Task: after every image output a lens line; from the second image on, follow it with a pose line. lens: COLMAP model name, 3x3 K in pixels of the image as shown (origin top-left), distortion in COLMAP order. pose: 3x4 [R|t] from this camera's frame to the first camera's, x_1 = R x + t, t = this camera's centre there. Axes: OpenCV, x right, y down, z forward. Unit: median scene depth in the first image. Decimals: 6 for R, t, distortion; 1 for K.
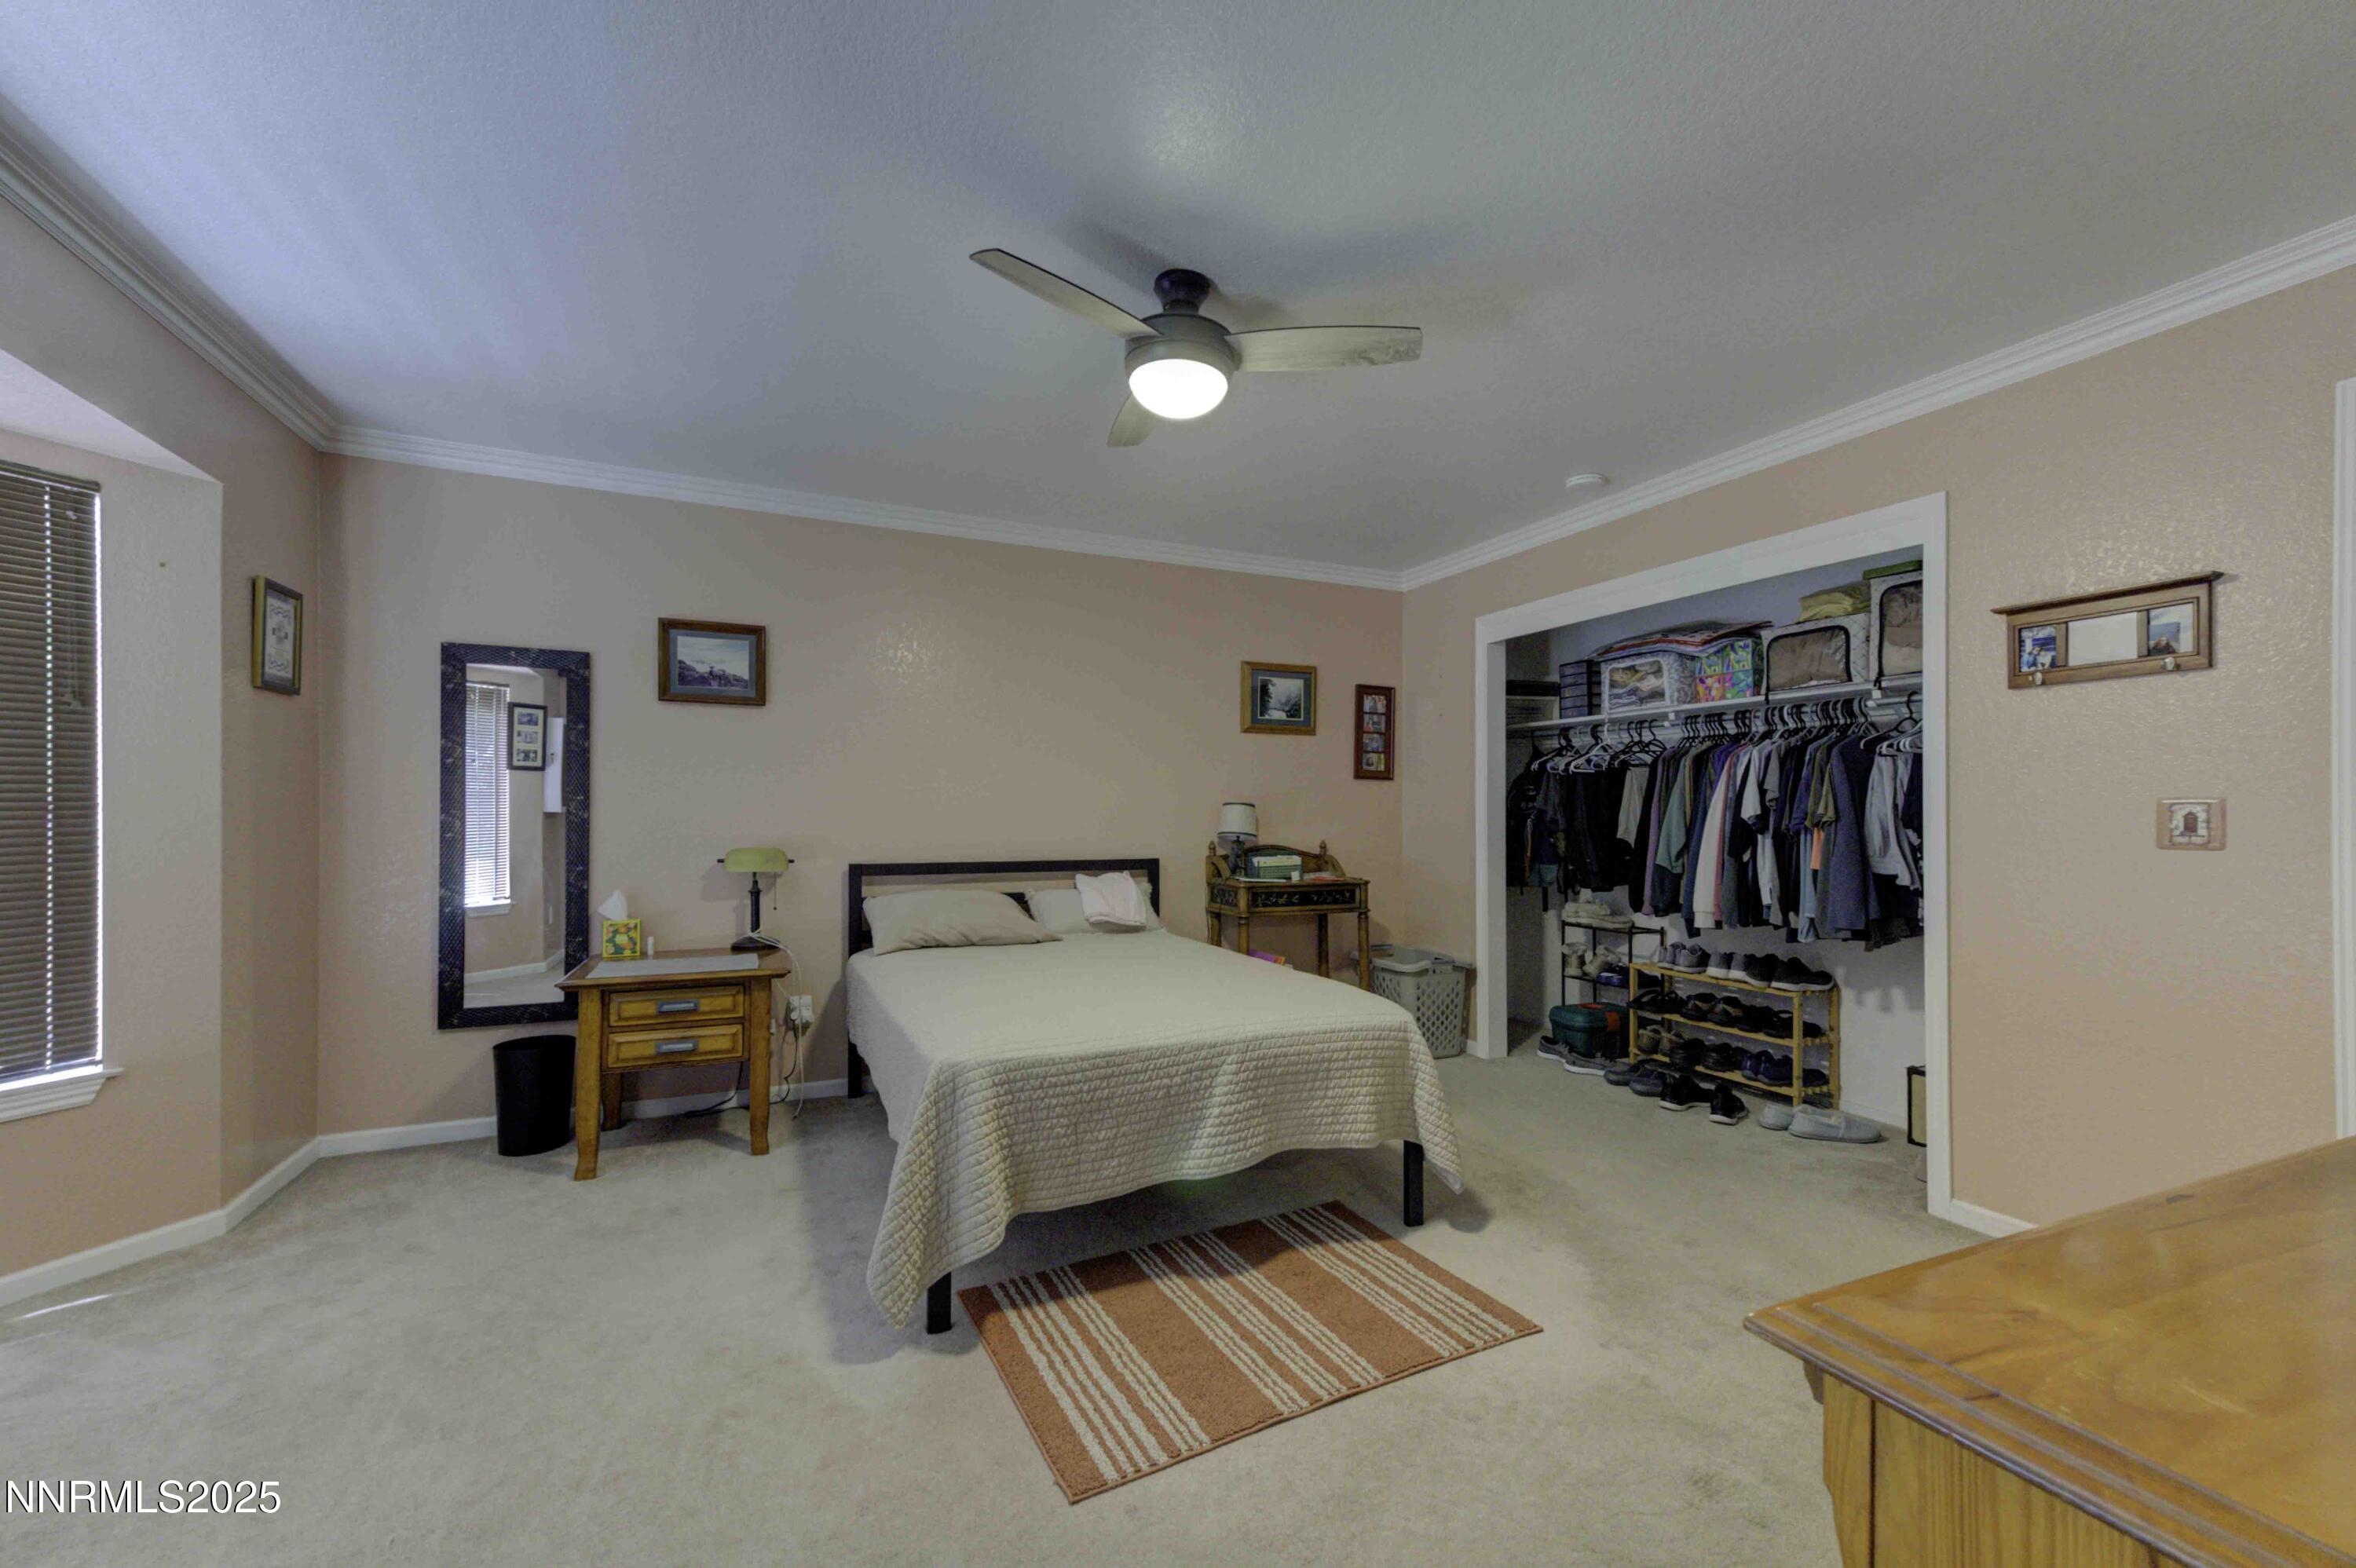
lens RADIAL K [[965.6, 0, 1188.0], [0, 965.6, 811.7], [0, 0, 1]] dist [0.025590, 0.000097]
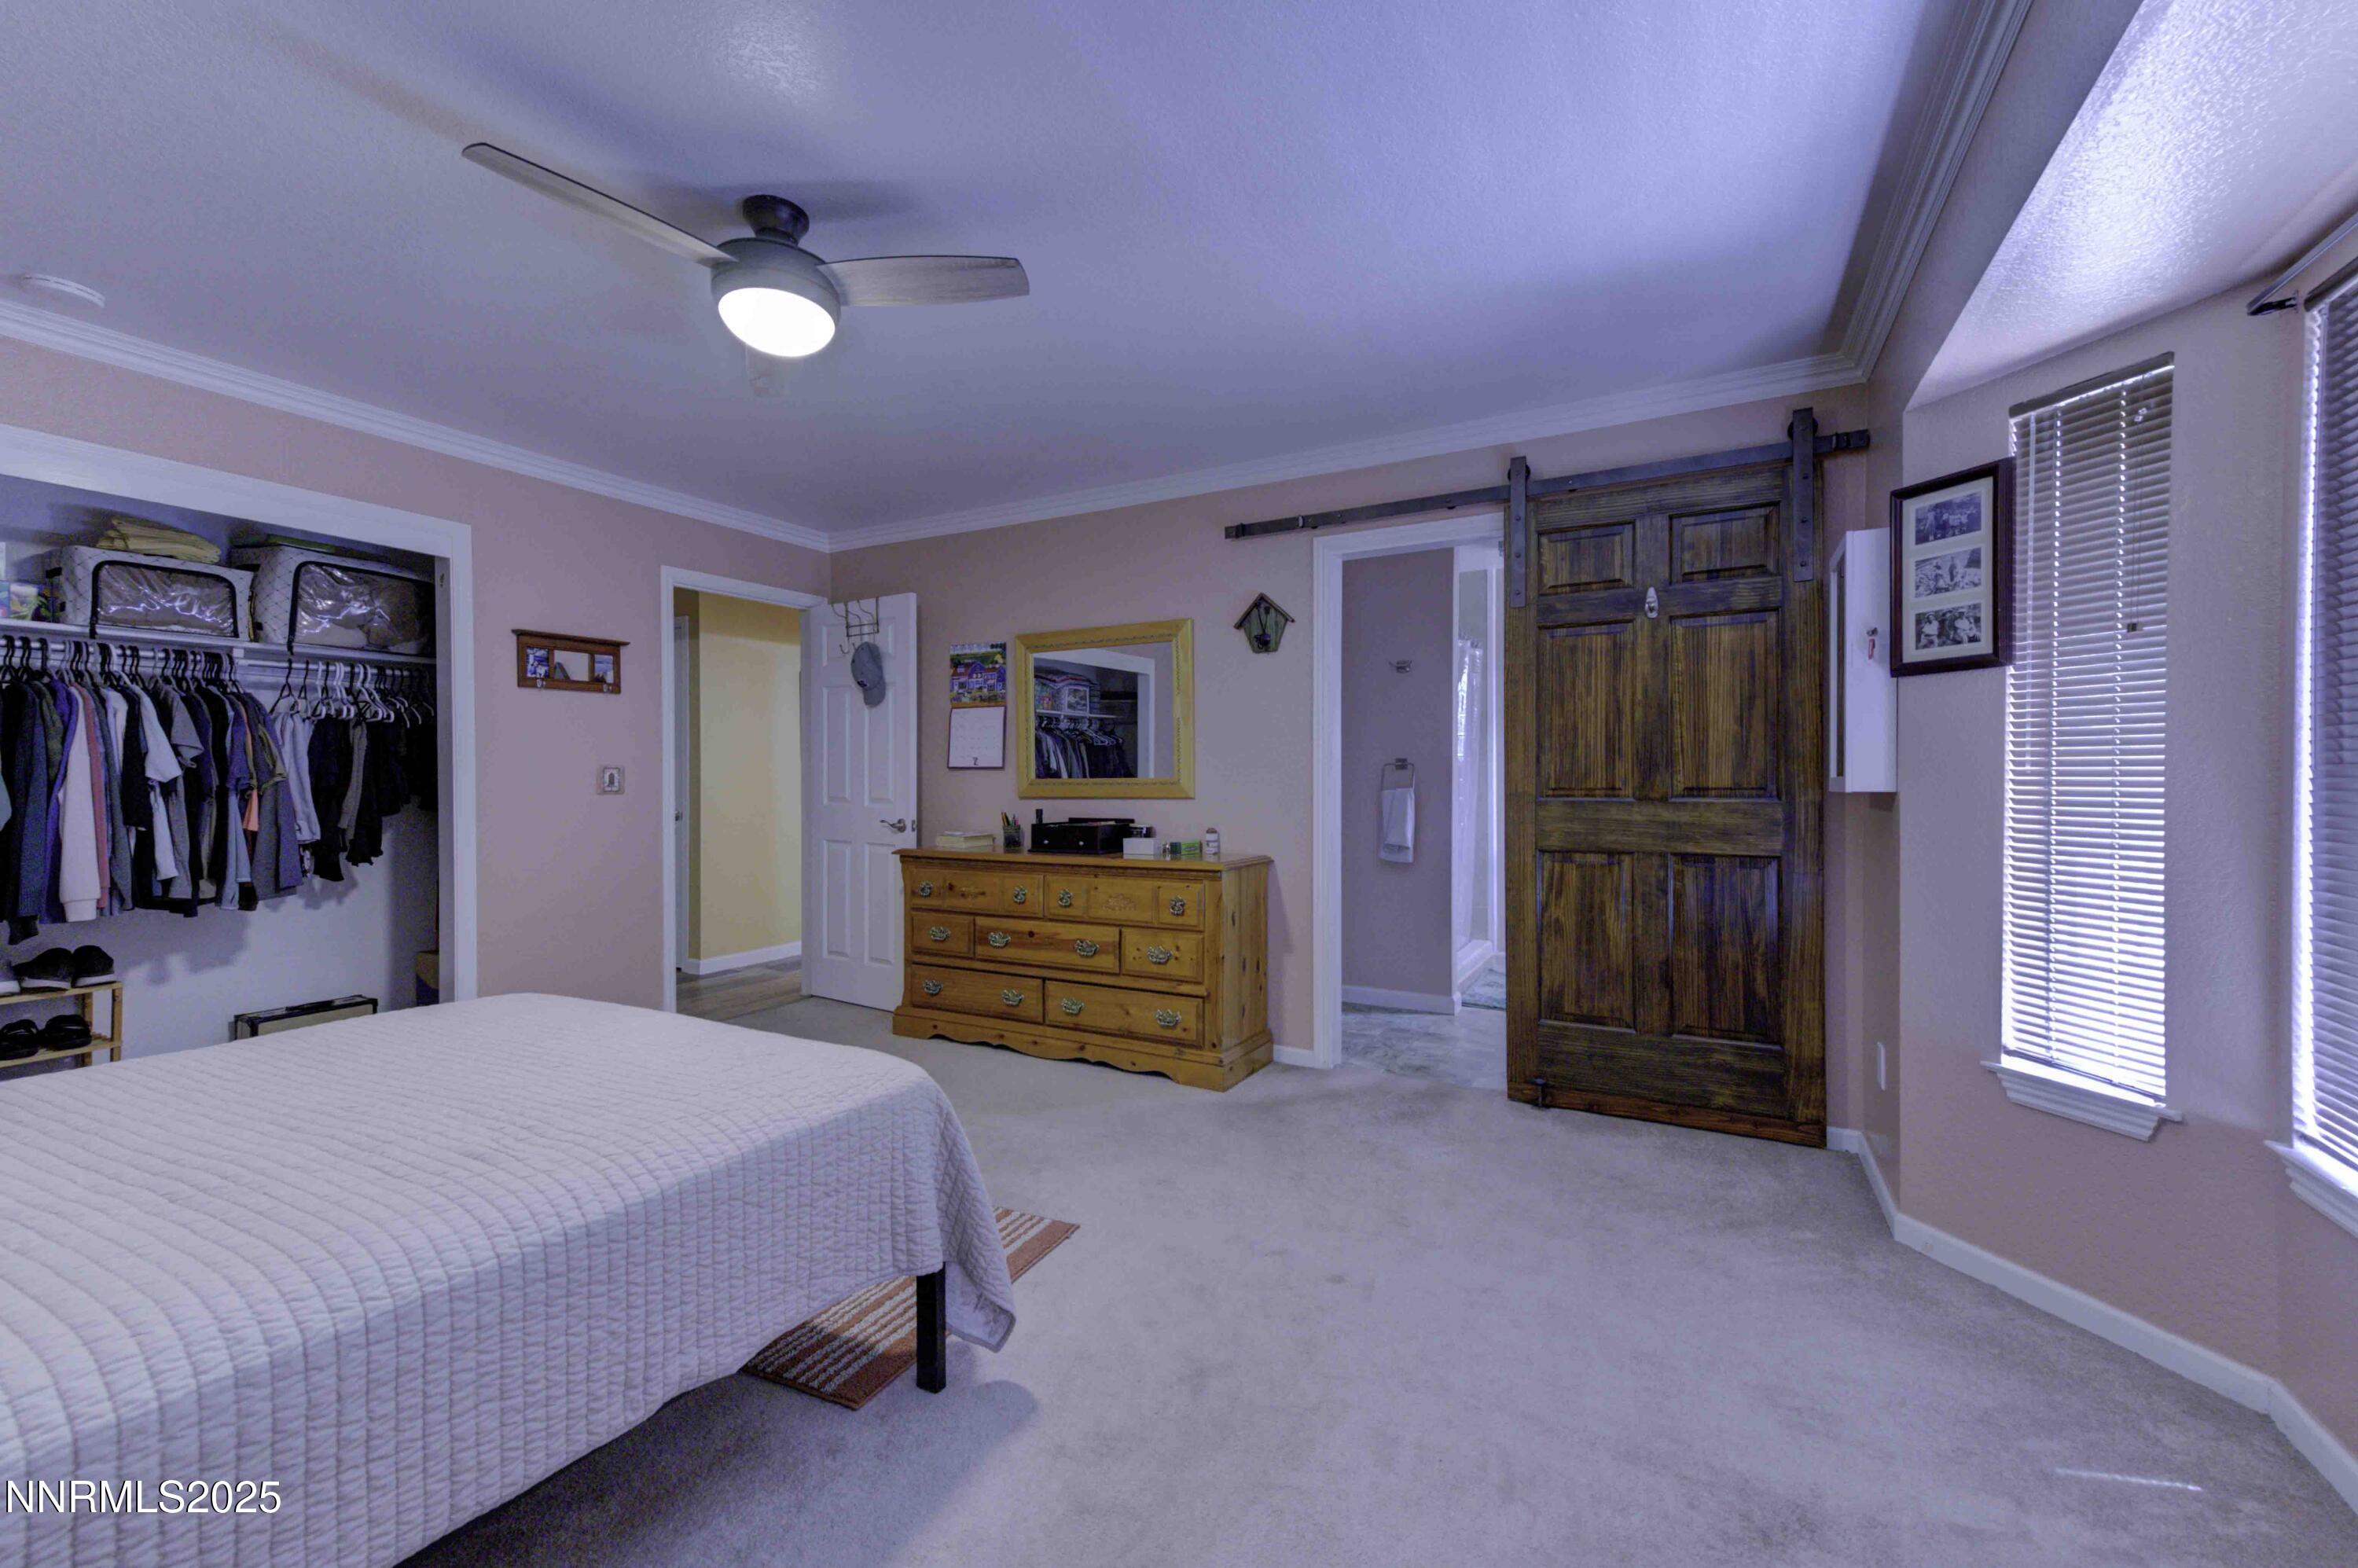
lens RADIAL K [[927.4, 0, 1170.0], [0, 927.4, 761.6], [0, 0, 1]] dist [0.022928, 0.000332]
pose [[-0.599182, 0.010125, 0.800549, -0.665062], [-0.004487, 0.999862, -0.016005, 0.001324], [-0.800600, -0.013182, -0.599054, 0.853192]]
